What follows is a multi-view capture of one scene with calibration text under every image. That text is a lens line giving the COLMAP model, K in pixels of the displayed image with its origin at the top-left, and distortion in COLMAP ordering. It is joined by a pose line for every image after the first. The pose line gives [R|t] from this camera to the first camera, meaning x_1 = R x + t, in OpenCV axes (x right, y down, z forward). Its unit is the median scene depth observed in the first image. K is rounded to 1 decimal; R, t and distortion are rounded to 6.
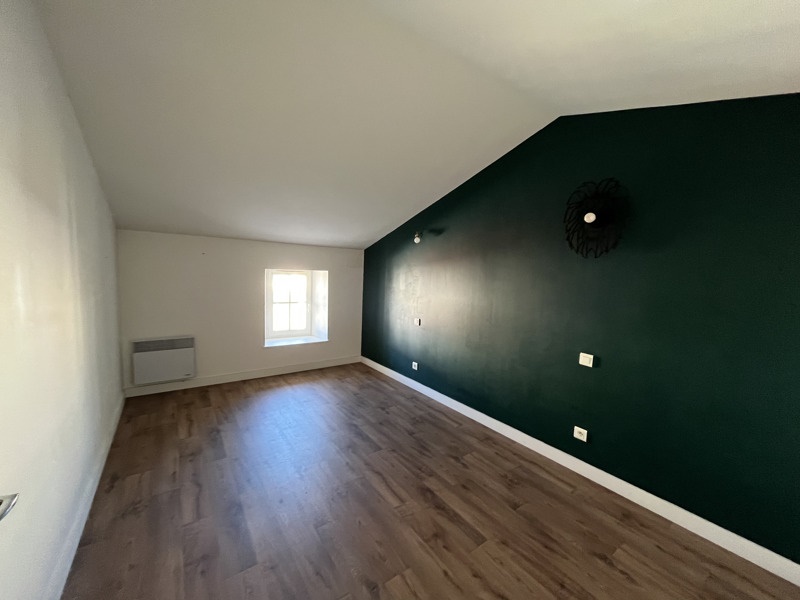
lens RADIAL K [[320.3, 0, 396.7], [0, 320.3, 300.4], [0, 0, 1]] dist [0.003172, 0.000243]
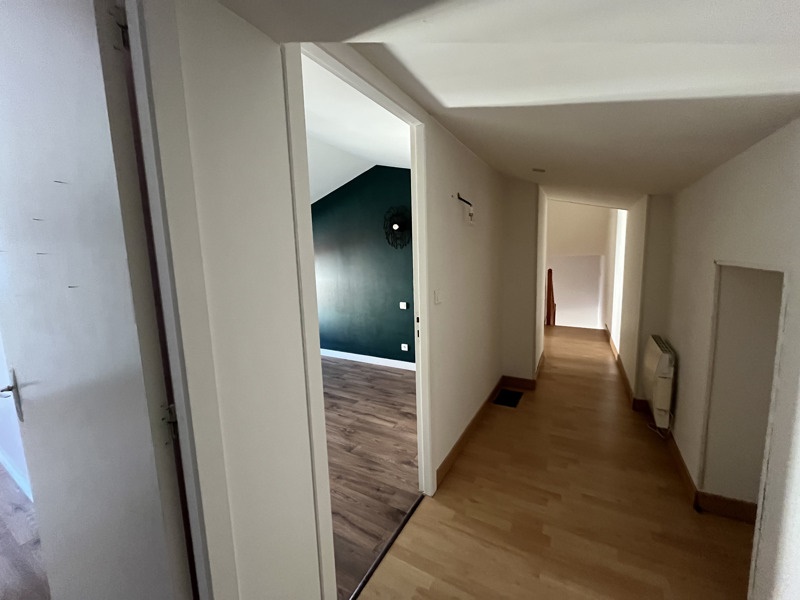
lens RADIAL K [[320.3, 0, 398.3], [0, 320.3, 300.2], [0, 0, 1]] dist [0.003172, 0.000243]
pose [[0.905387, -0.115074, 0.408696, -0.163767], [0.098551, 0.993240, 0.061339, 0.042950], [-0.412992, -0.015258, 0.910607, -0.625373]]
